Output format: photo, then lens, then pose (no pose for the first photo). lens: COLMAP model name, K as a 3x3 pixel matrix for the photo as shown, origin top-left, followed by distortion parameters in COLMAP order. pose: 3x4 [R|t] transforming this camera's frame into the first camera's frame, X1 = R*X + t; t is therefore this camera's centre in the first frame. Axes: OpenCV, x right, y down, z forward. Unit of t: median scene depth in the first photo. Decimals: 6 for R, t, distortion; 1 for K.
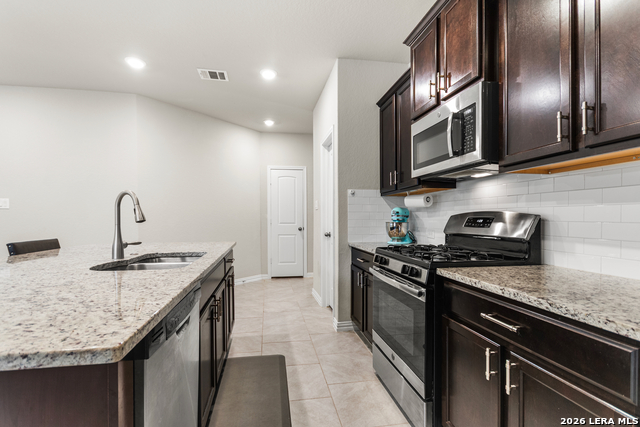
lens RADIAL K [[305.2, 0, 317.7], [0, 305.2, 218.2], [0, 0, 1]] dist [0.002296, -0.001469]
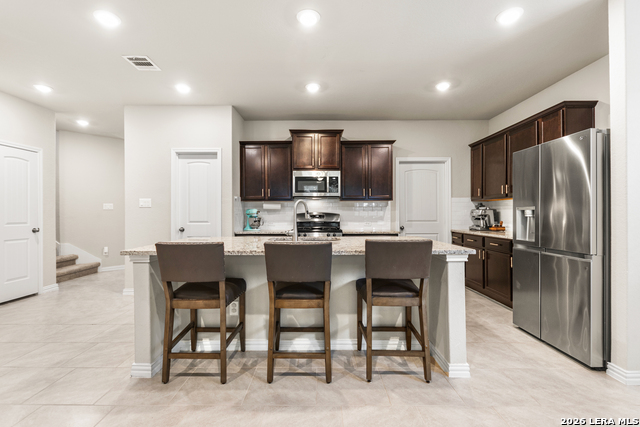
lens RADIAL K [[305.2, 0, 322.8], [0, 305.2, 211.7], [0, 0, 1]] dist [0.002296, -0.001469]
pose [[0.151623, 0.003530, 0.988432, -1.168050], [0.003091, 0.999987, -0.004046, -0.009423], [-0.988434, 0.003669, 0.151610, 0.319198]]
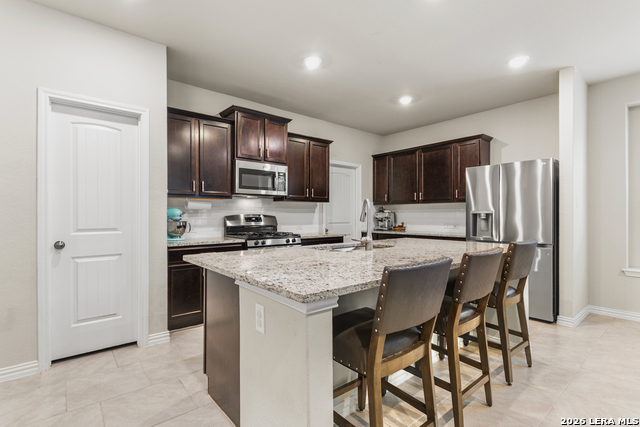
lens RADIAL K [[305.2, 0, 319.5], [0, 305.2, 213.8], [0, 0, 1]] dist [0.002296, -0.001469]
pose [[-0.515618, 0.004616, 0.856806, -0.869294], [-0.000138, 0.999985, -0.005471, -0.007855], [-0.856819, -0.002940, -0.515609, 0.973203]]
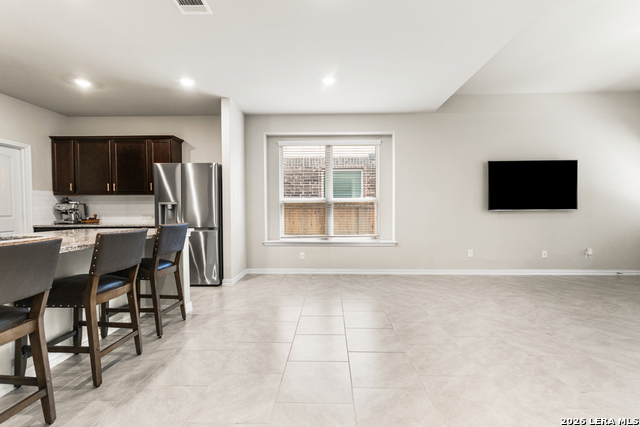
lens RADIAL K [[286.5, 0, 321.9], [0, 286.5, 216.7], [0, 0, 1]] dist [0.003426, 0.000220]
pose [[-0.984296, -0.000605, 0.176523, -1.074839], [0.004197, 0.999631, 0.026828, 0.006361], [-0.176474, 0.027148, -0.983931, 0.966283]]
